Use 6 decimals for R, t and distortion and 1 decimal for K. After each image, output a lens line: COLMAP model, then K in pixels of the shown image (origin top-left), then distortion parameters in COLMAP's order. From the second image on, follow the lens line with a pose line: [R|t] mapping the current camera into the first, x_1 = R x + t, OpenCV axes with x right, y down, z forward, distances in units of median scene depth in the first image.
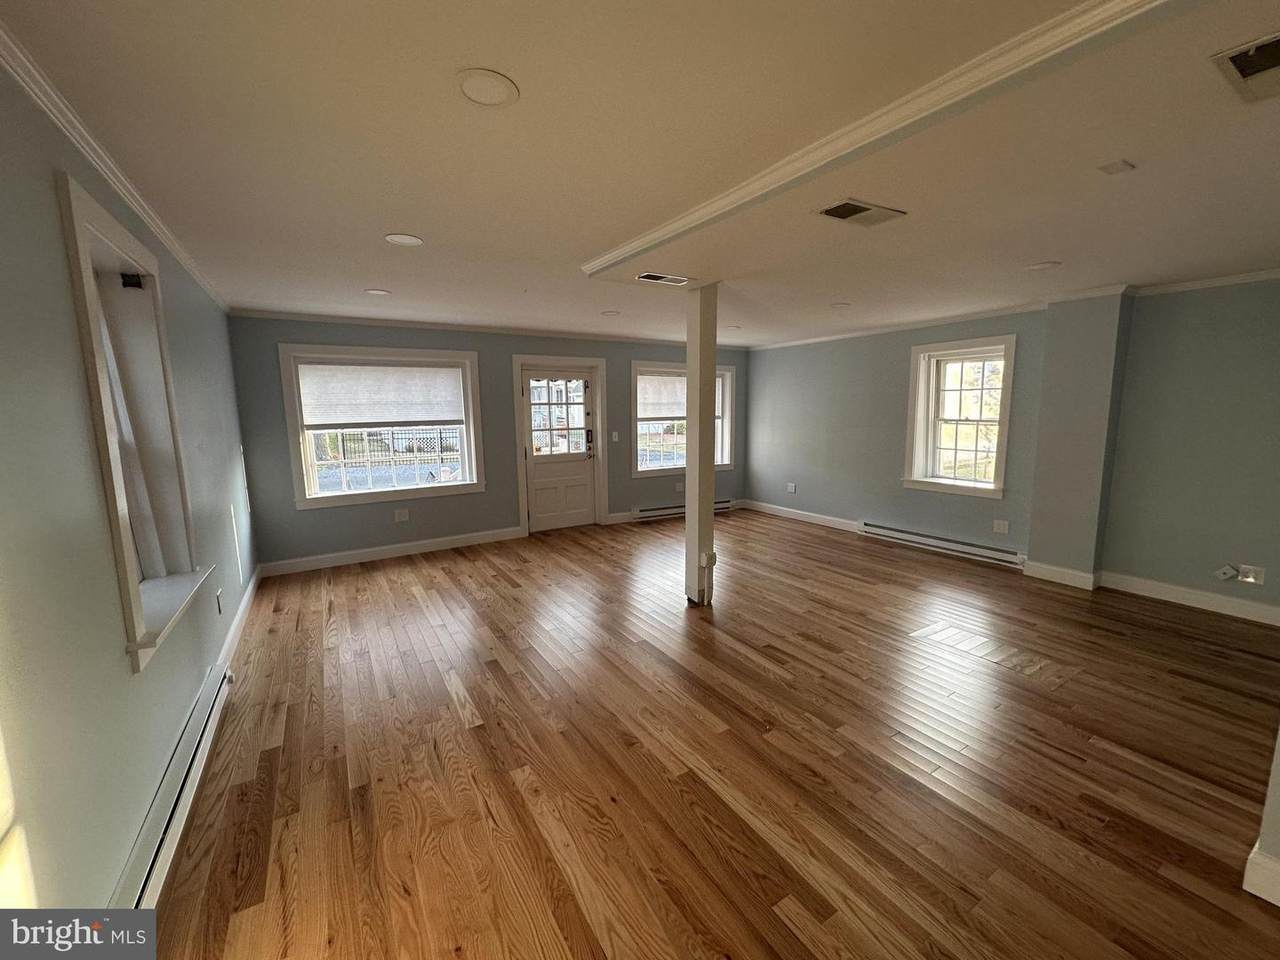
lens RADIAL K [[514.2, 0, 642.0], [0, 514.2, 484.0], [0, 0, 1]] dist [0.002322, 0.000020]
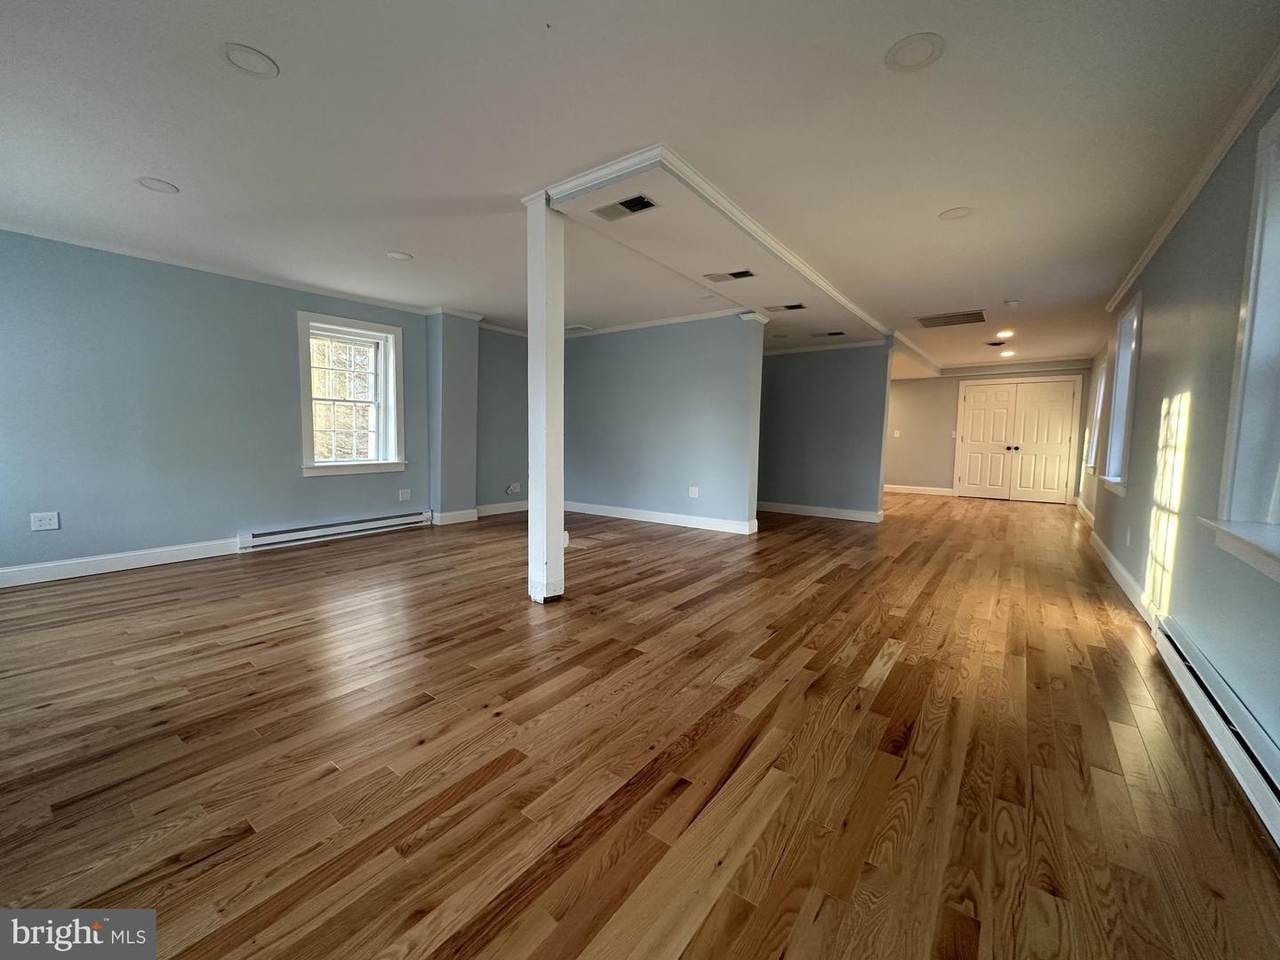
lens RADIAL K [[514.2, 0, 642.8], [0, 514.2, 475.9], [0, 0, 1]] dist [0.002322, 0.000020]
pose [[-0.368170, -0.071675, 0.926992, -0.452574], [0.126533, 0.983885, 0.126329, -0.029519], [-0.921108, 0.163806, -0.353168, 0.745863]]
